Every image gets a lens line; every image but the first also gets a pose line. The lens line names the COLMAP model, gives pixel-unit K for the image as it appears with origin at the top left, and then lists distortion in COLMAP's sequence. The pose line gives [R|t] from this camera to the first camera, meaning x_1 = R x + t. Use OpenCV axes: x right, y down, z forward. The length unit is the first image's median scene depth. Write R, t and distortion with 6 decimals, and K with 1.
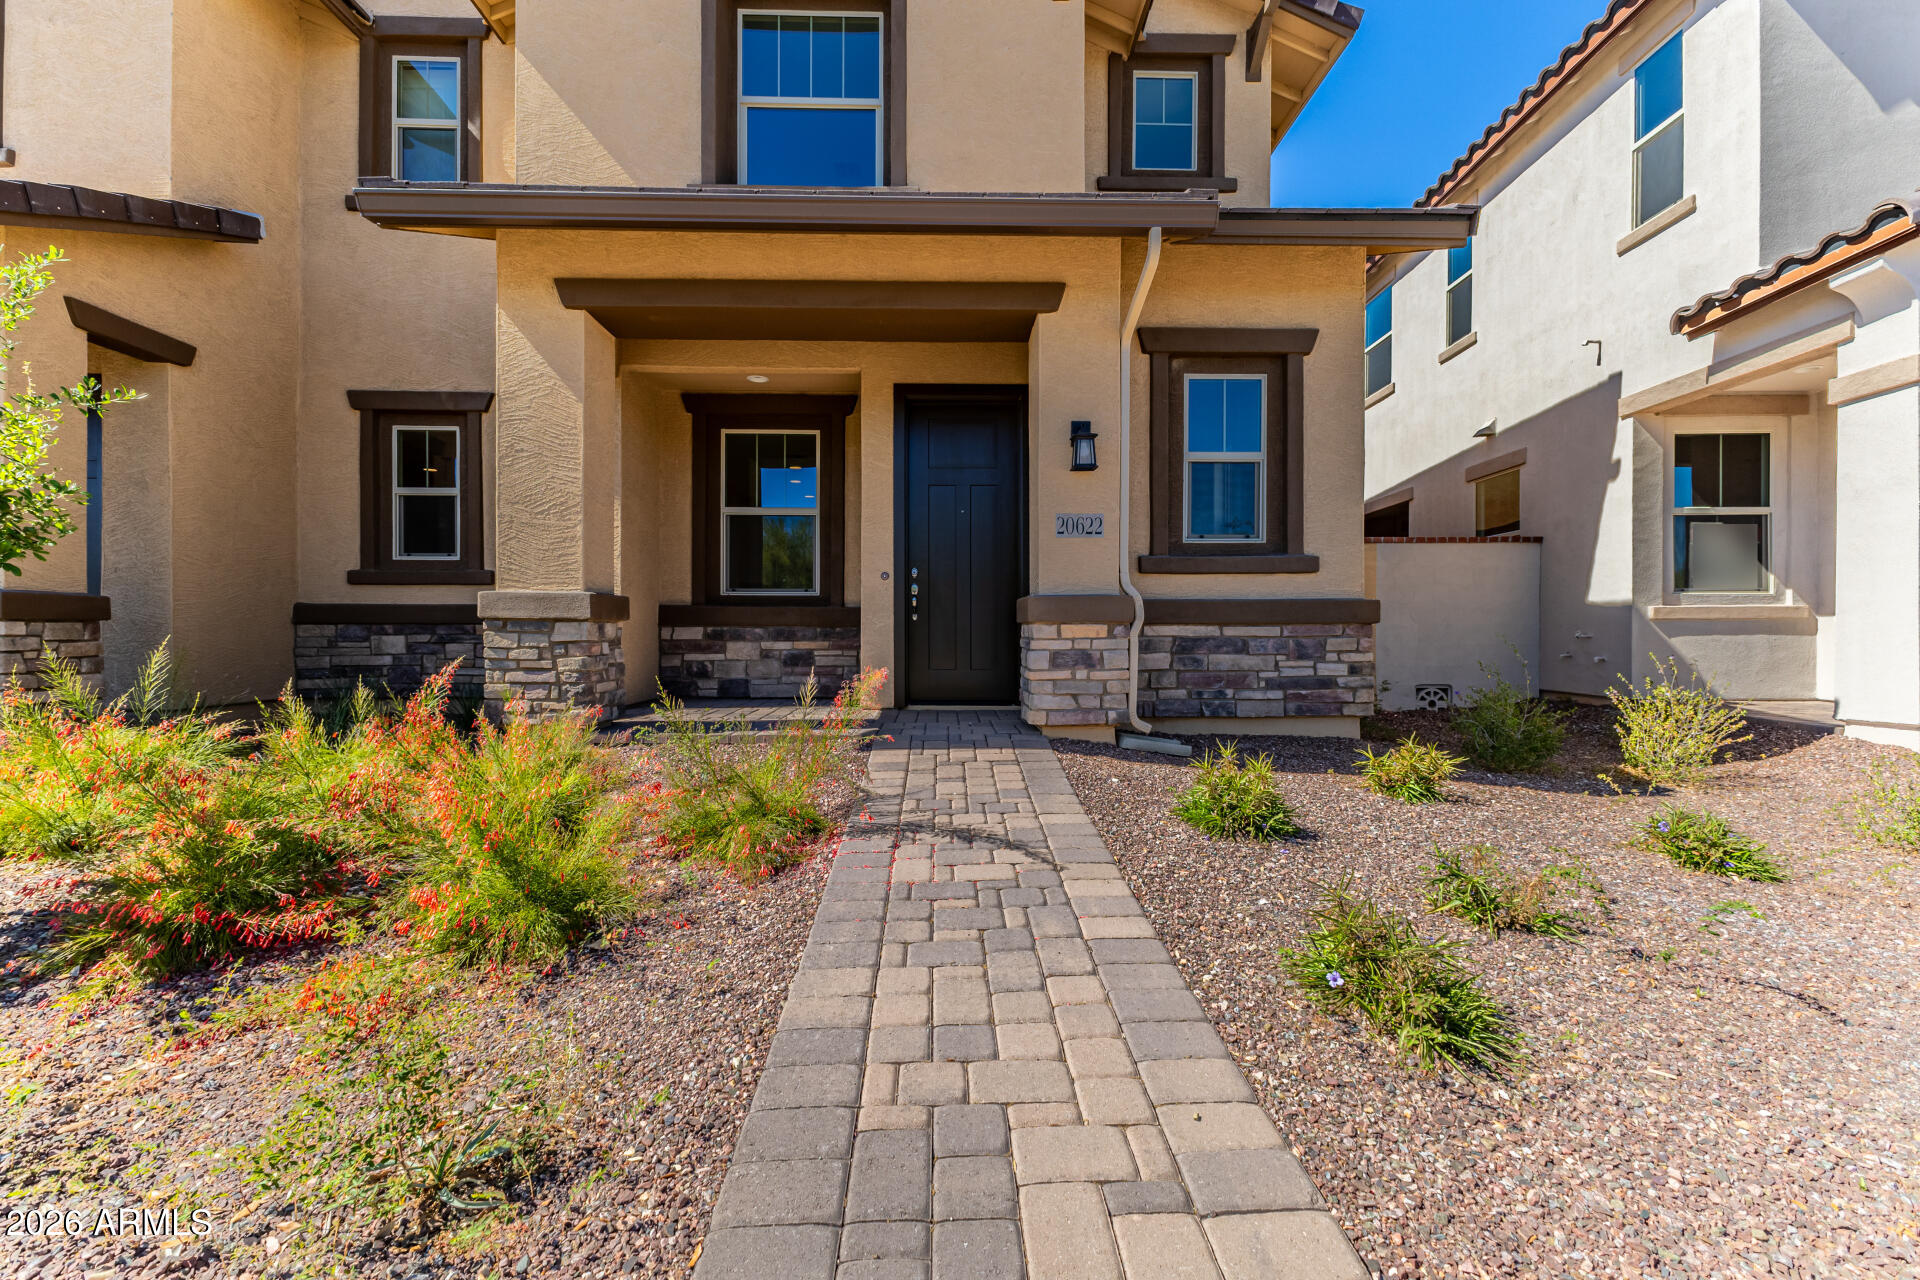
lens RADIAL K [[822.9, 0, 960.4], [0, 822.9, 634.6], [0, 0, 1]] dist [0.010355, -0.003240]
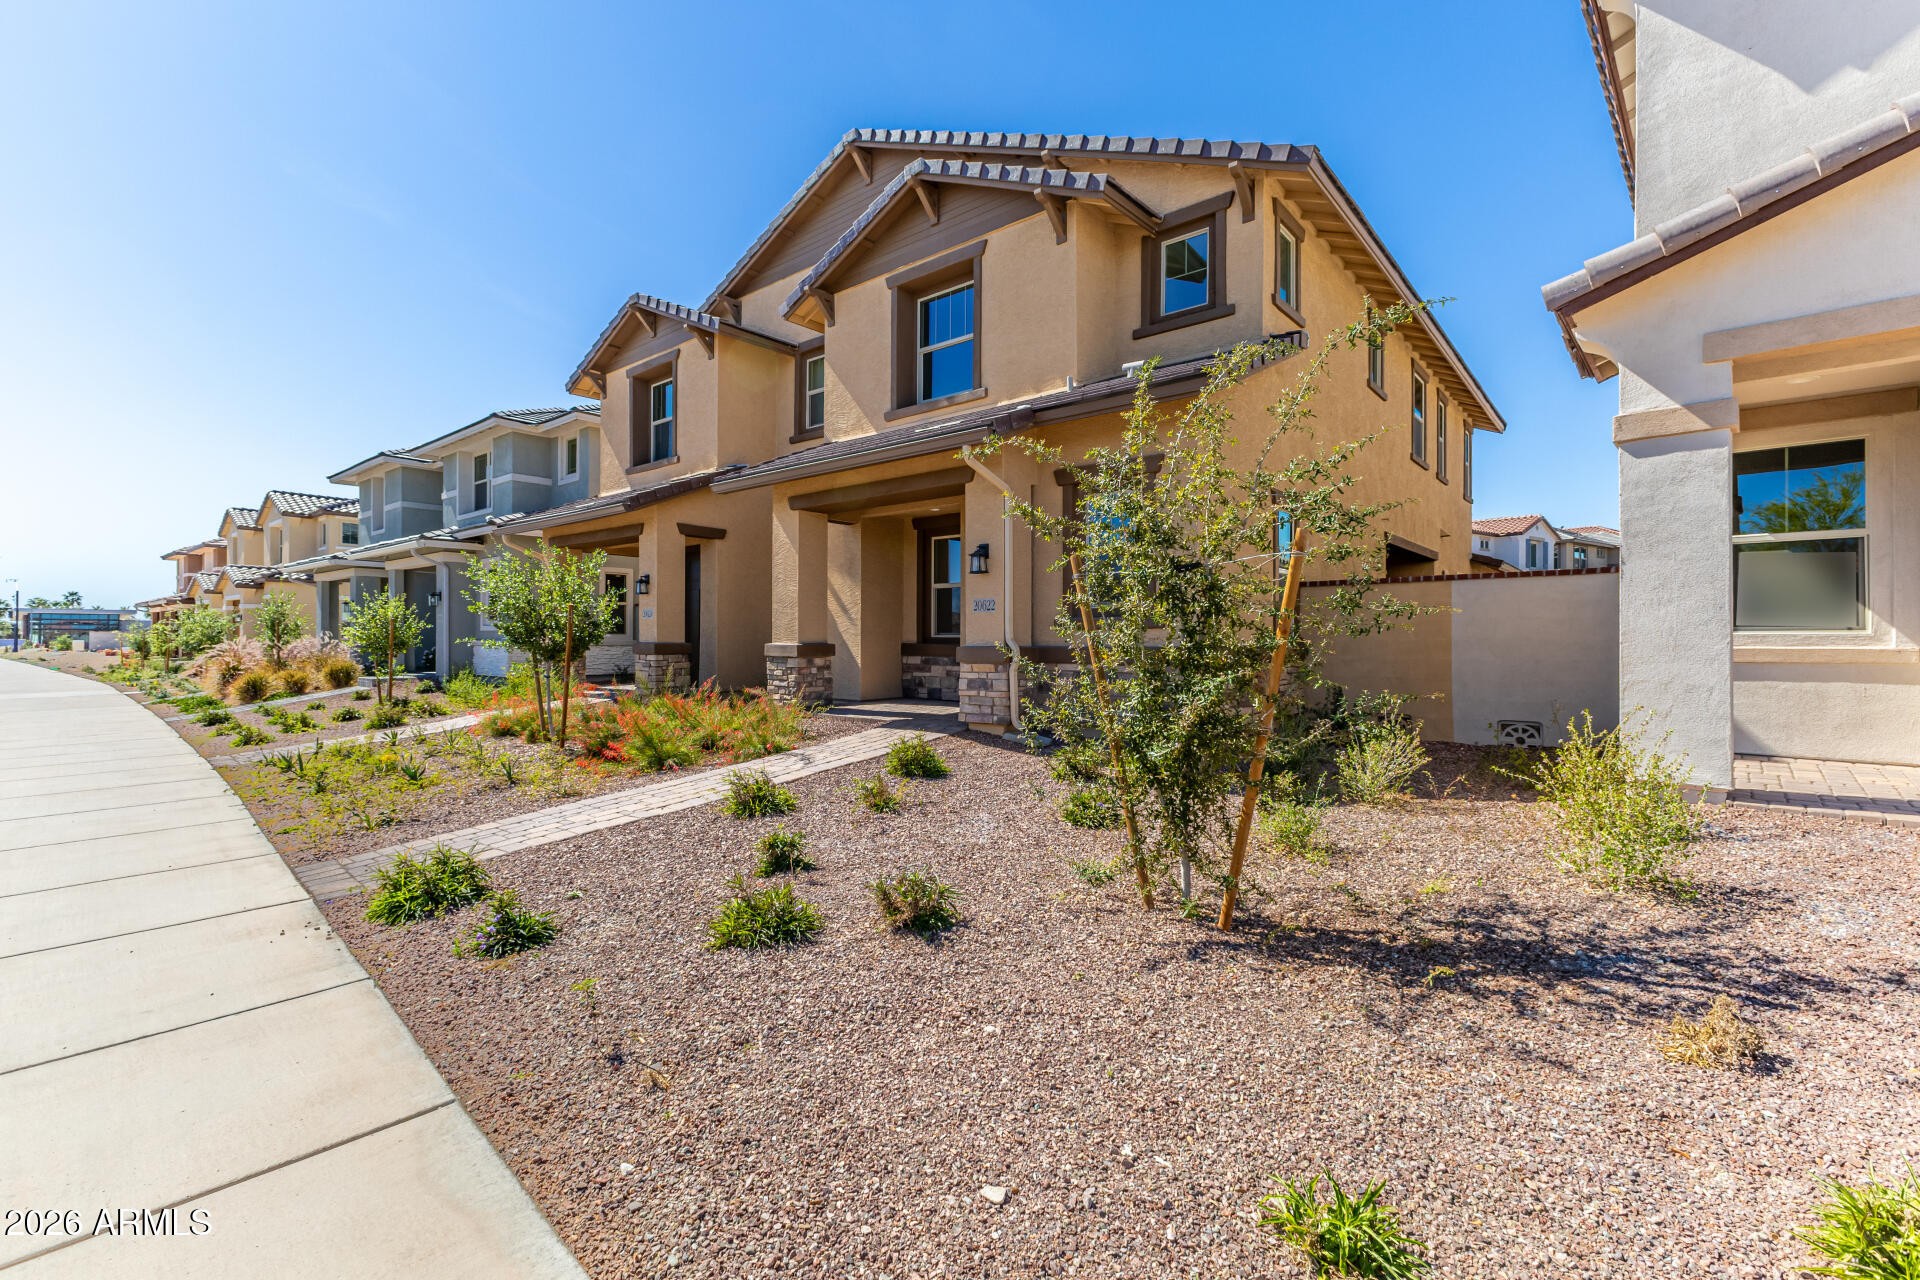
lens RADIAL K [[822.9, 0, 960.4], [0, 822.9, 634.6], [0, 0, 1]] dist [0.010355, -0.003240]
pose [[0.754844, -0.003969, -0.655893, 0.996383], [-0.000542, 0.999978, -0.006675, -0.049874], [0.655904, 0.005394, 0.754825, -0.253792]]
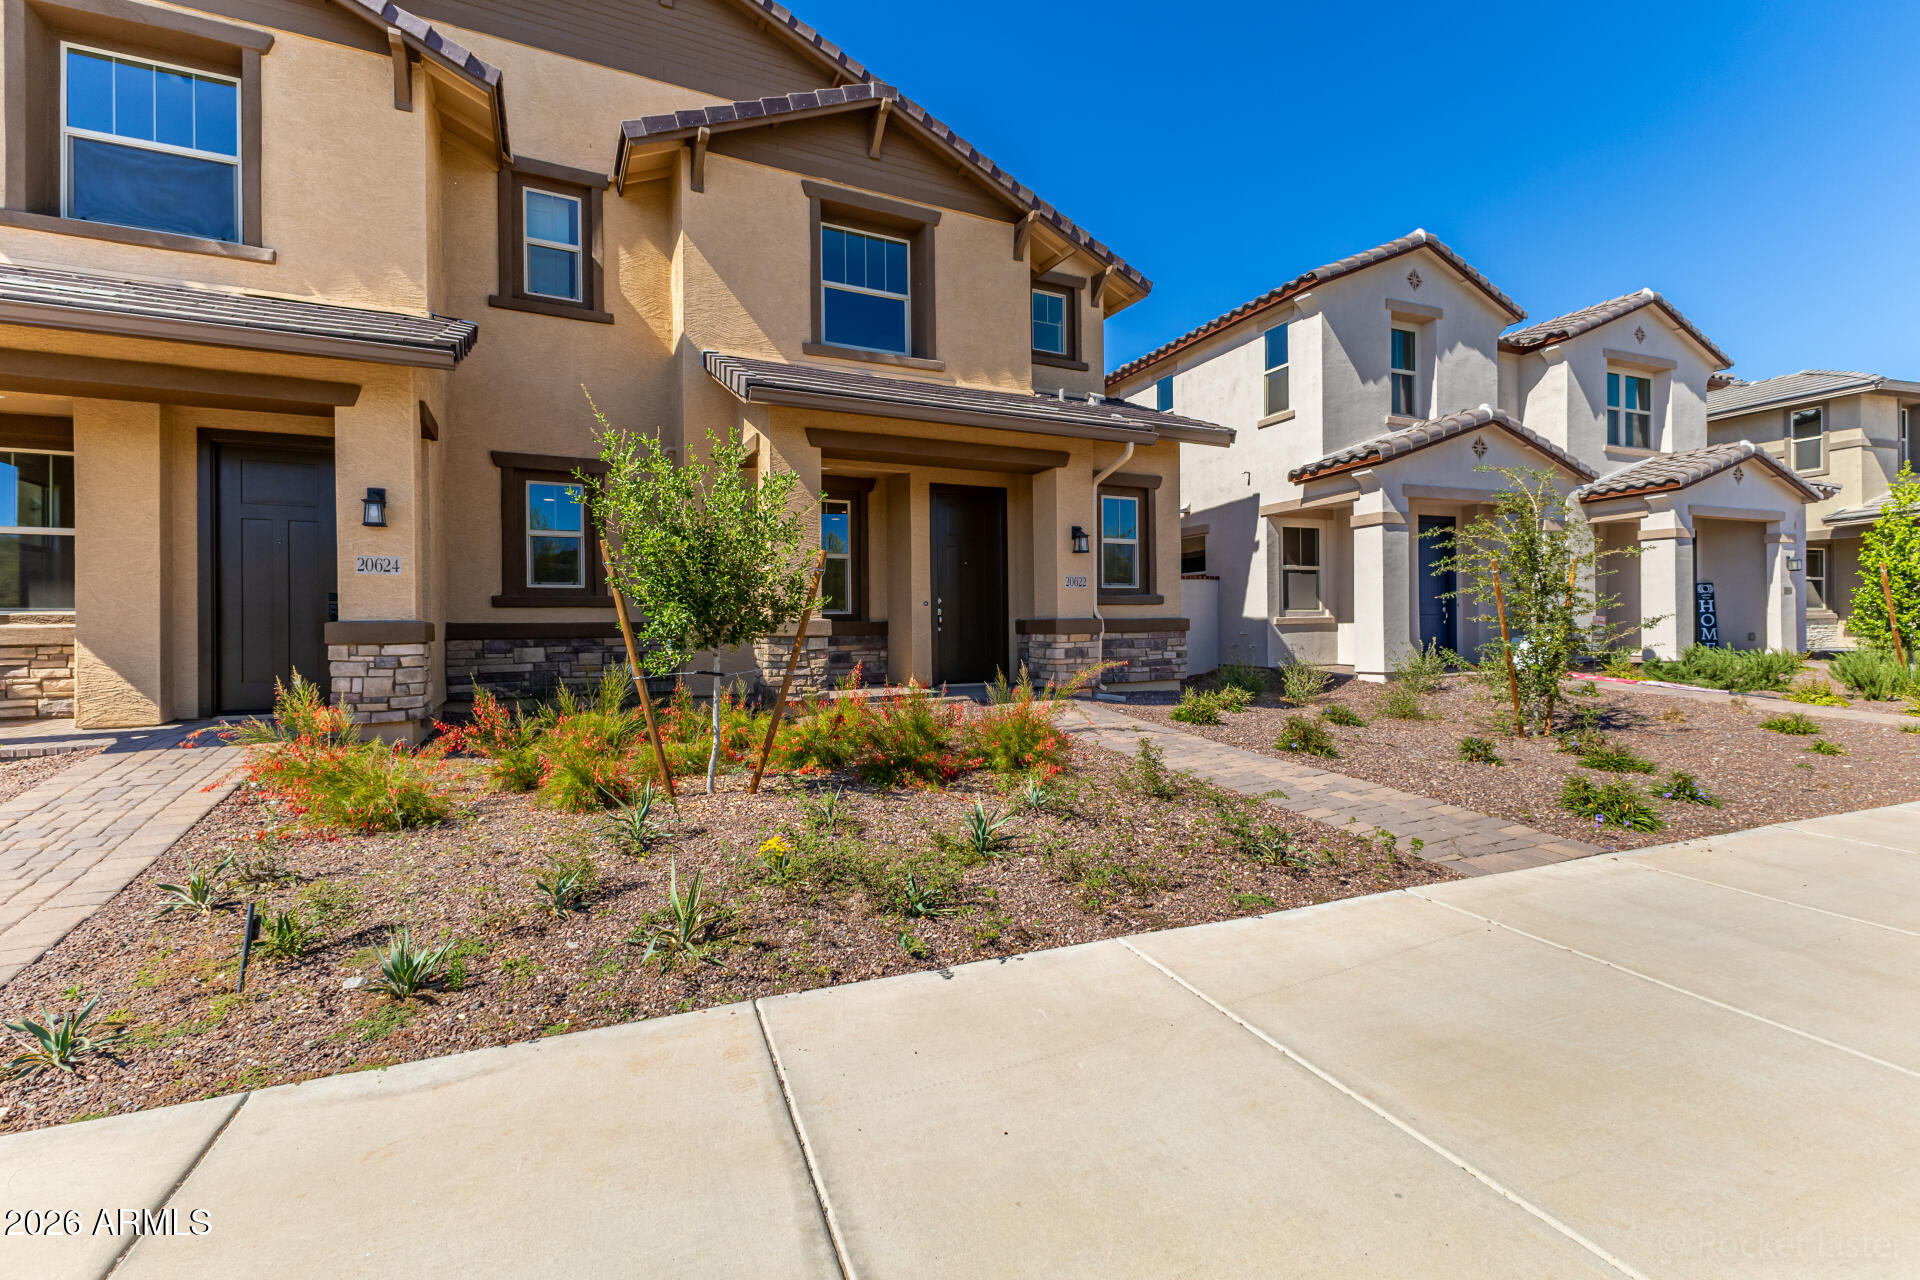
lens RADIAL K [[835.2, 0, 960.7], [0, 835.2, 625.7], [0, 0, 1]] dist [0.006654, -0.000607]
pose [[0.905927, -0.010430, 0.423304, -0.736632], [0.011642, 0.999932, -0.000278, -0.028357], [-0.423273, 0.005179, 0.905987, -0.501718]]
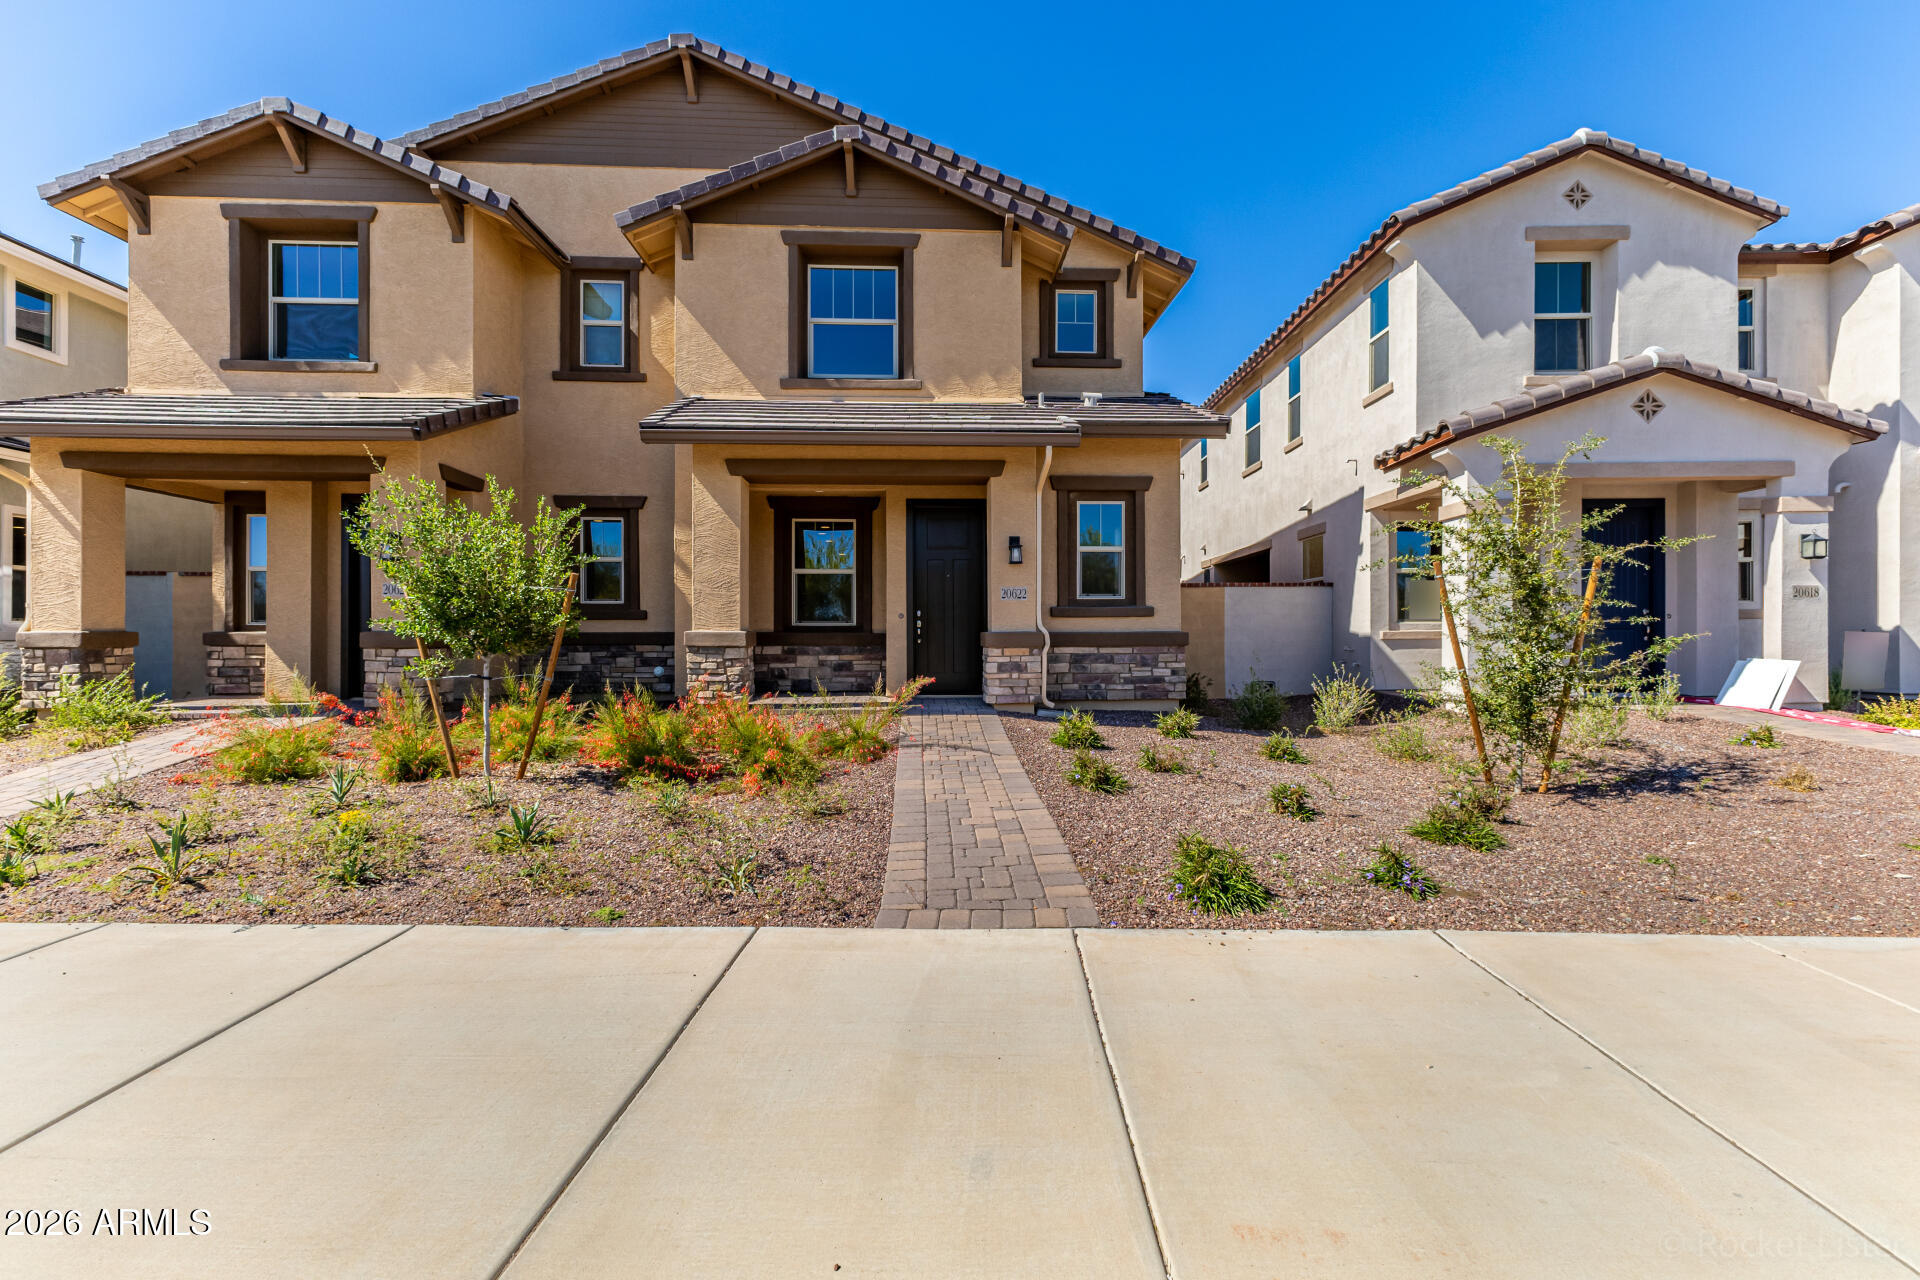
lens RADIAL K [[822.9, 0, 960.4], [0, 822.9, 634.6], [0, 0, 1]] dist [0.010355, -0.003240]
pose [[0.999626, -0.002914, 0.027188, -0.018998], [0.002958, 0.999994, -0.001550, -0.032496], [-0.027183, 0.001630, 0.999629, -0.663958]]
